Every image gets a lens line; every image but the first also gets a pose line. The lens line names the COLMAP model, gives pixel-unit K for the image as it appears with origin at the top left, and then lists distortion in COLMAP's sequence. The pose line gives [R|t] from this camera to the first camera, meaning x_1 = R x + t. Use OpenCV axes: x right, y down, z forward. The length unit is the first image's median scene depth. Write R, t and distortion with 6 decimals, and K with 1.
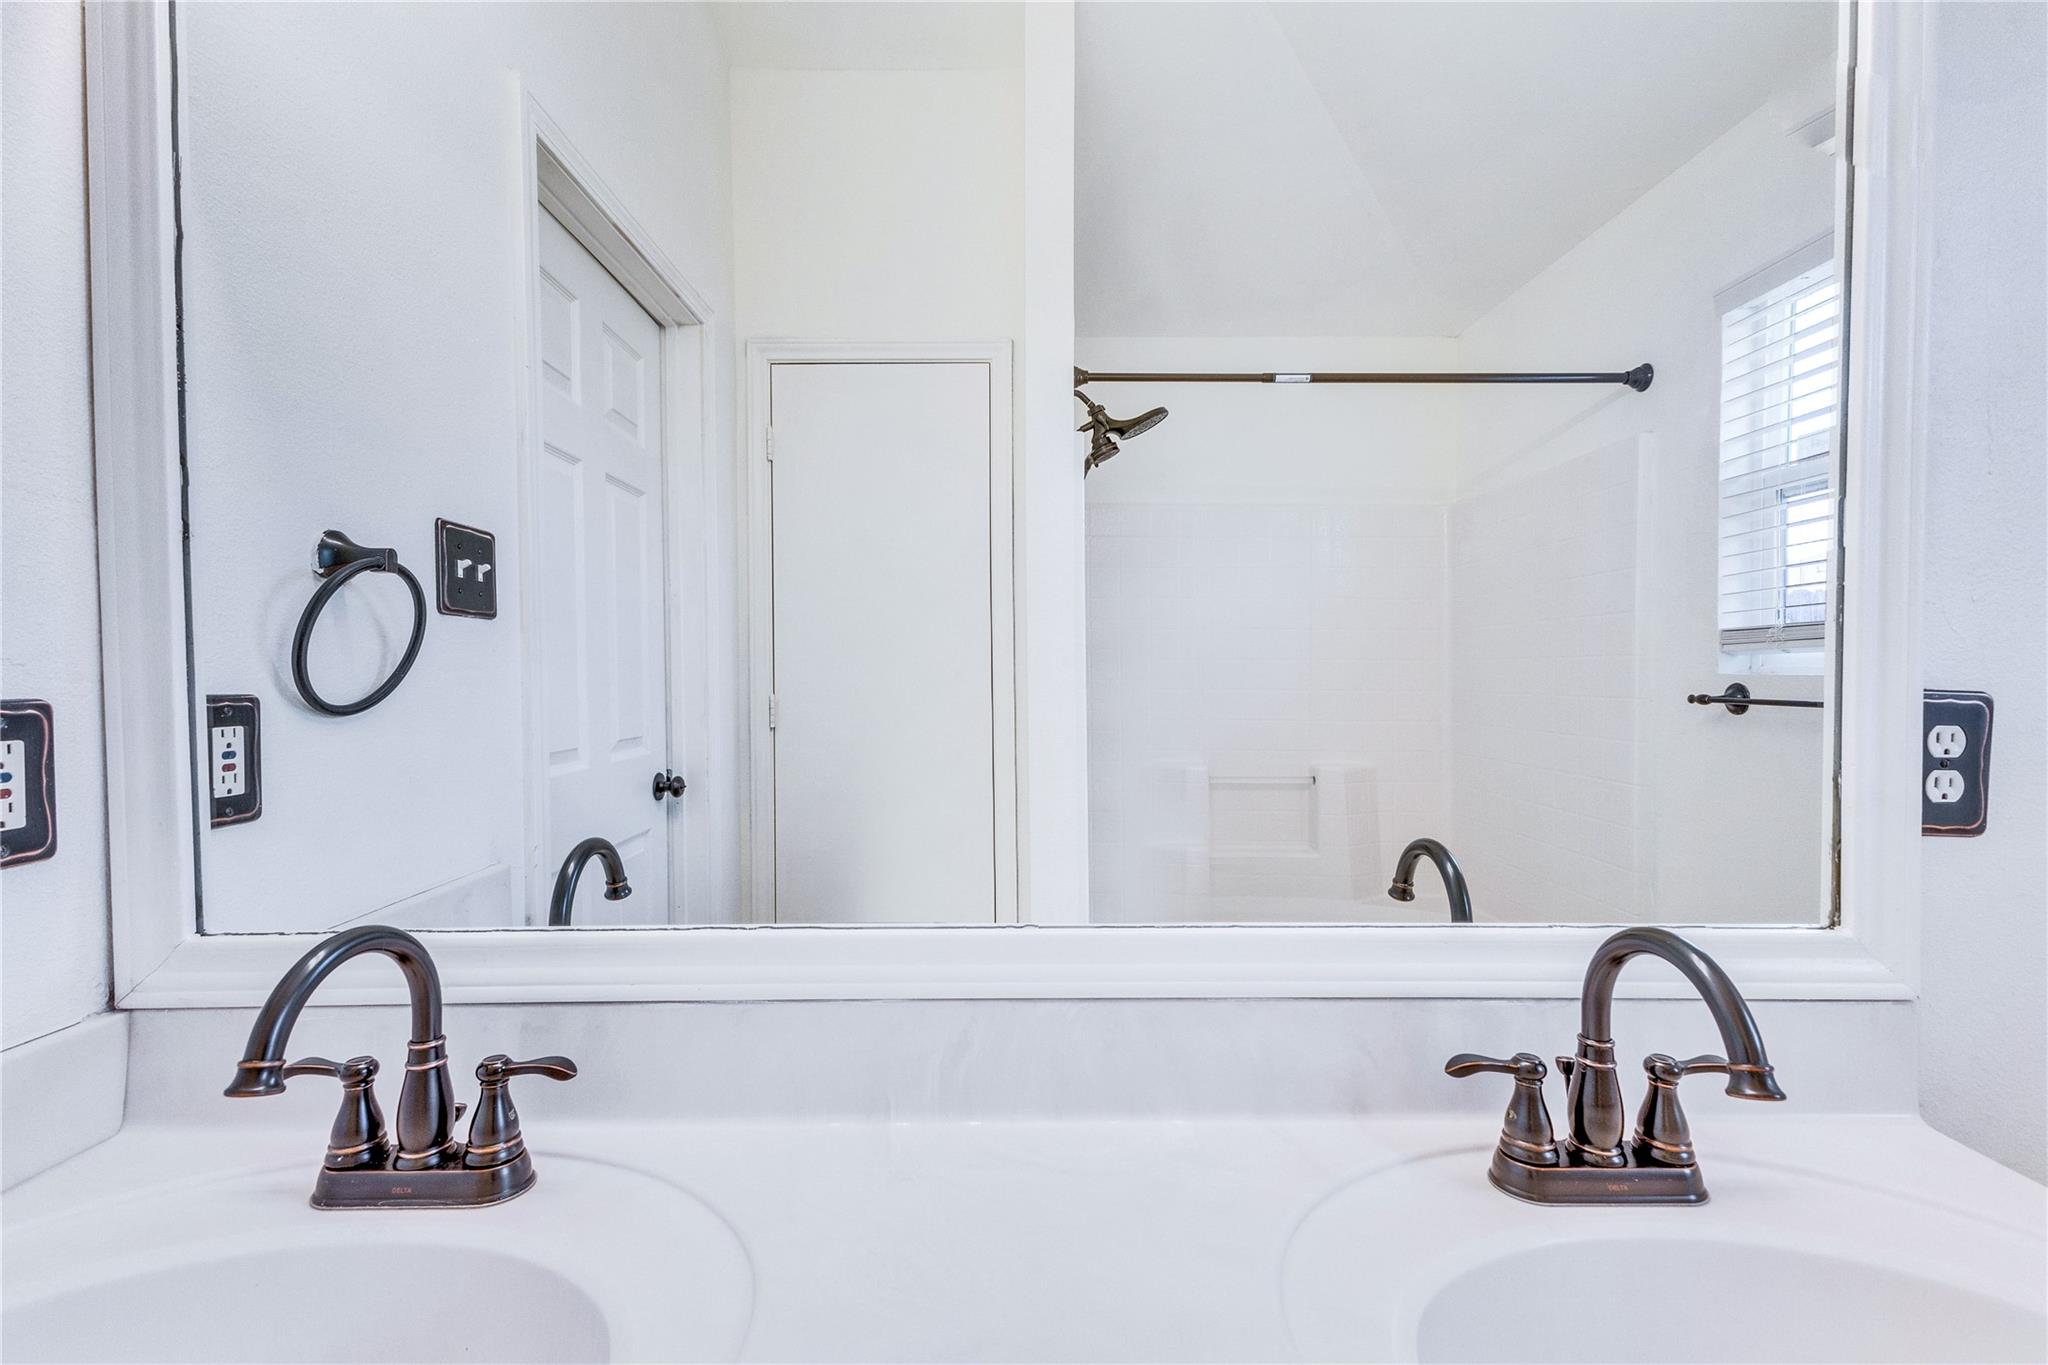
lens RADIAL K [[886.4, 0, 1027.5], [0, 886.4, 705.9], [0, 0, 1]] dist [0.014053, -0.000151]
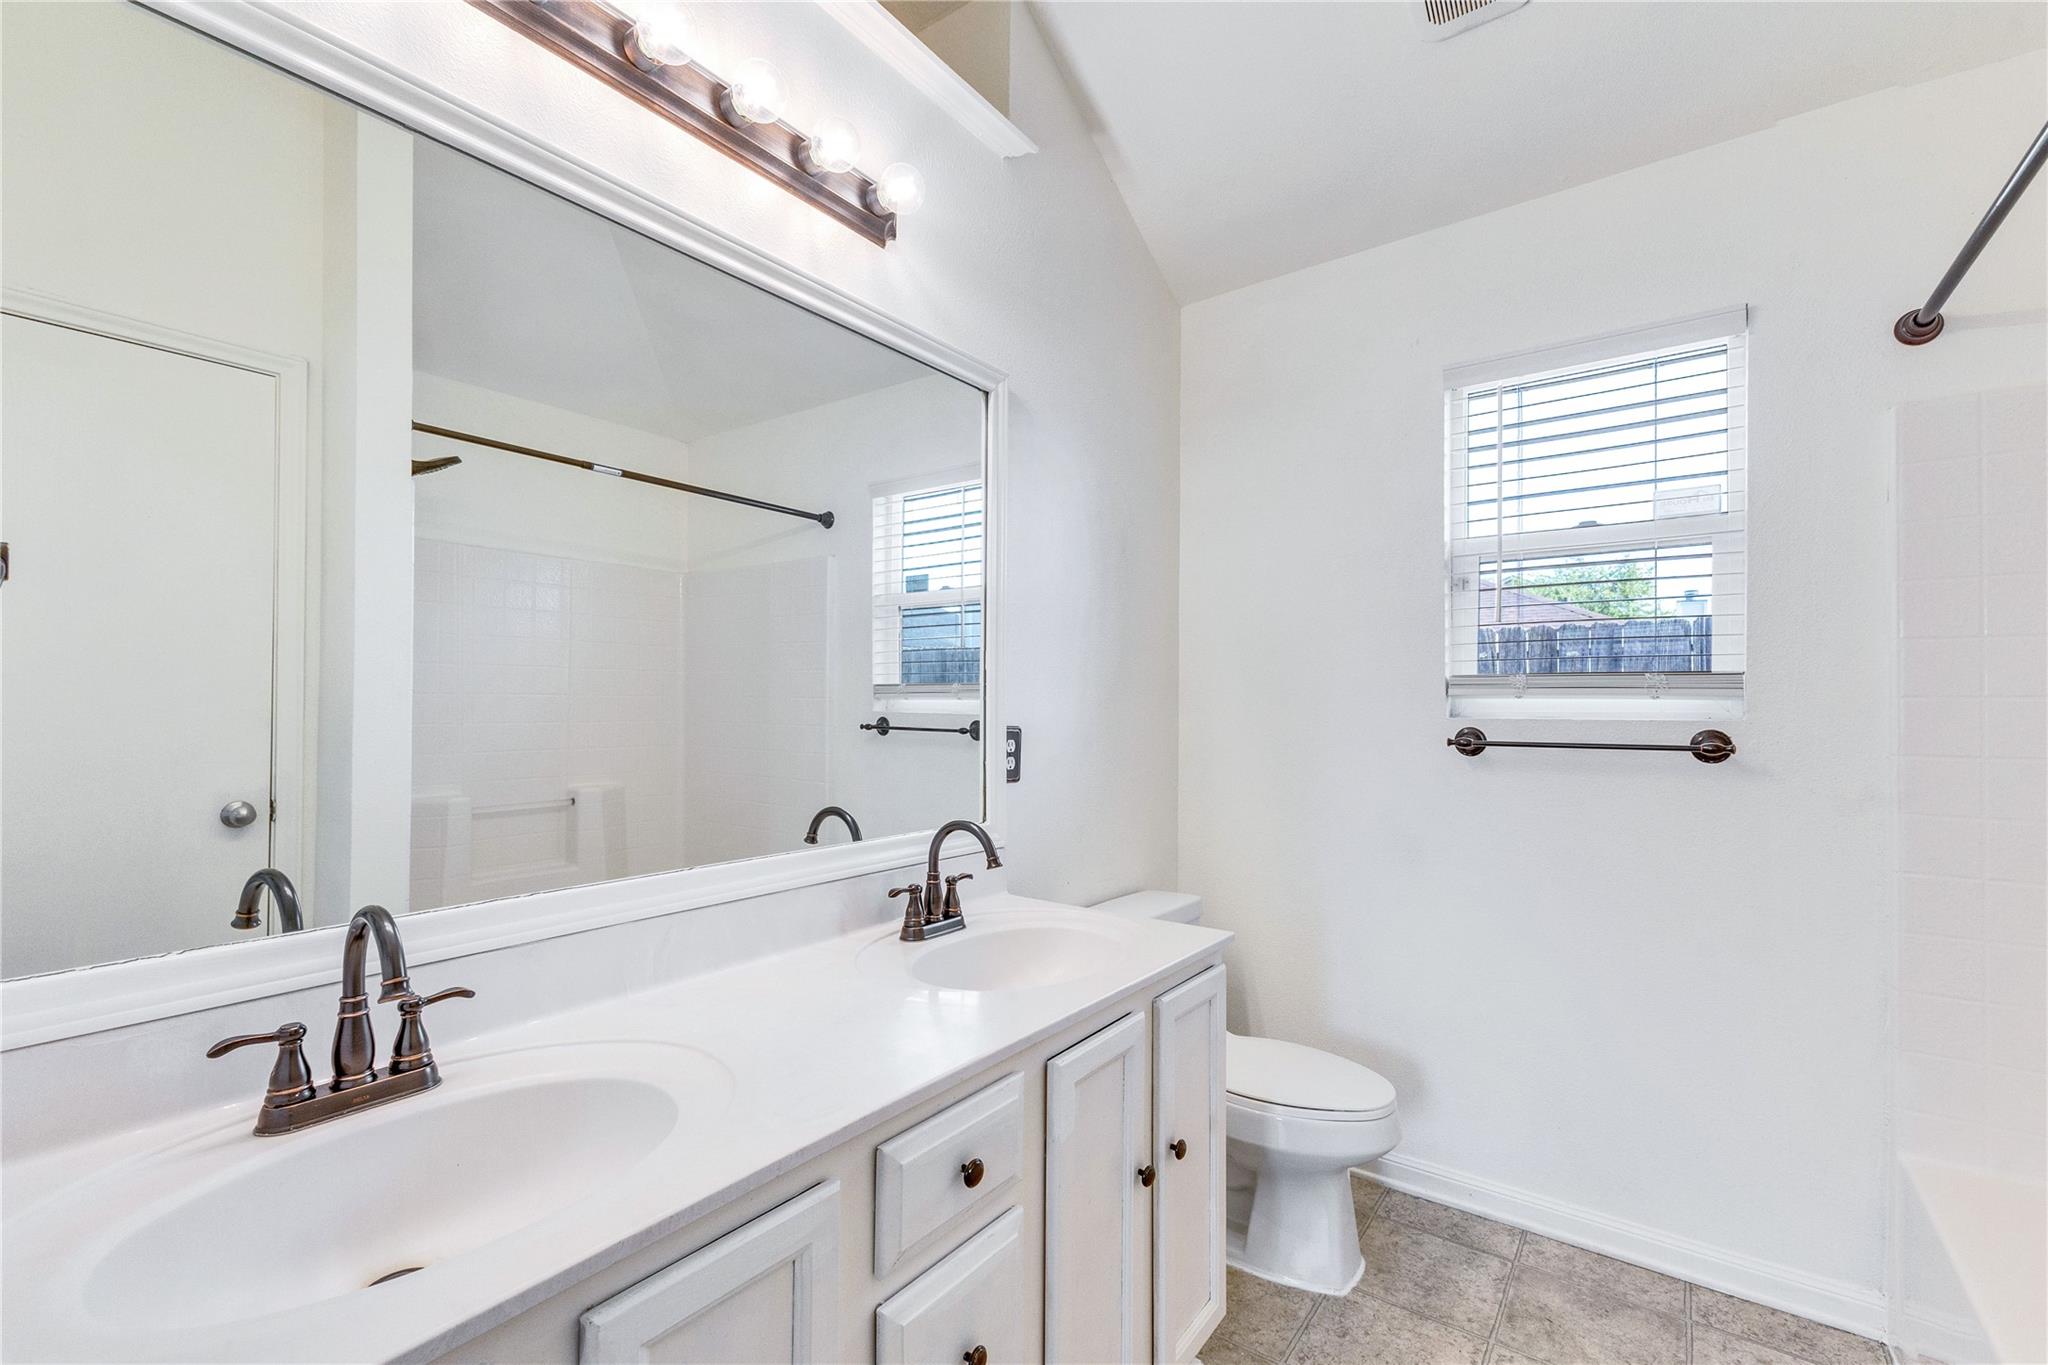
lens RADIAL K [[886.4, 0, 1027.5], [0, 886.4, 705.9], [0, 0, 1]] dist [0.014053, -0.000151]
pose [[0.600233, 0.004878, 0.799810, -0.819578], [0.016996, 0.999678, -0.018852, -0.022287], [-0.799644, 0.024909, 0.599957, -0.477570]]
